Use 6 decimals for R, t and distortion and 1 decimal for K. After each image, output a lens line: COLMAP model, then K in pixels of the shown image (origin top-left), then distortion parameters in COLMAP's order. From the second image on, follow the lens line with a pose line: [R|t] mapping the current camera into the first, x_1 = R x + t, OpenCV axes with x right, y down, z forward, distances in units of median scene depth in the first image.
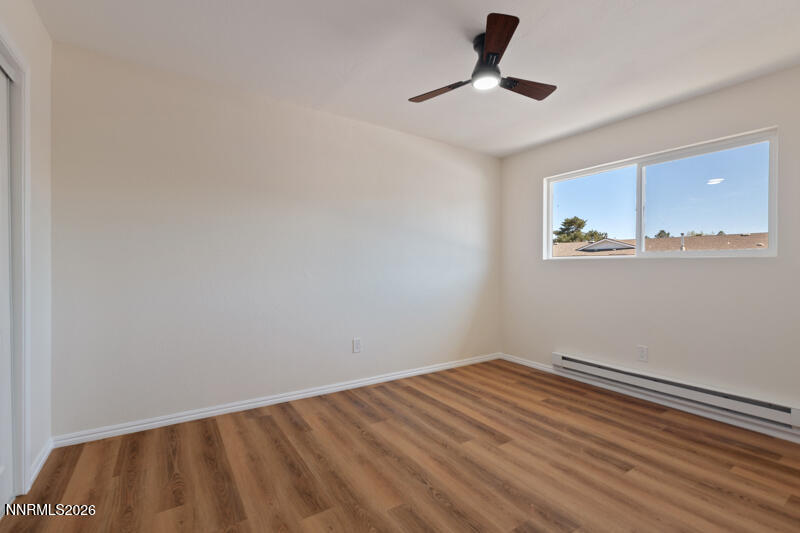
lens RADIAL K [[355.0, 0, 391.7], [0, 355.0, 267.6], [0, 0, 1]] dist [0.012239, -0.003020]
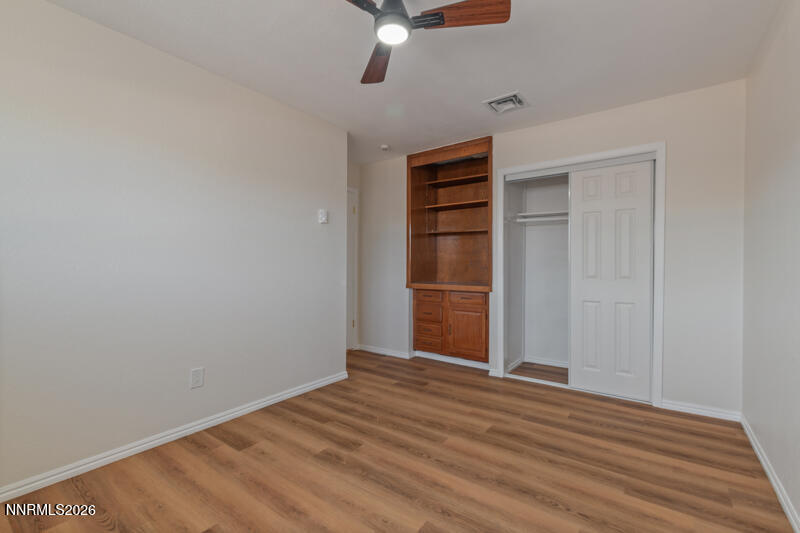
lens RADIAL K [[355.0, 0, 400.2], [0, 355.0, 267.0], [0, 0, 1]] dist [0.012239, -0.003020]
pose [[-0.931571, -0.008041, -0.363470, 0.564324], [-0.010124, 0.999941, 0.003824, 0.010921], [0.363418, 0.007242, -0.931598, 1.856500]]
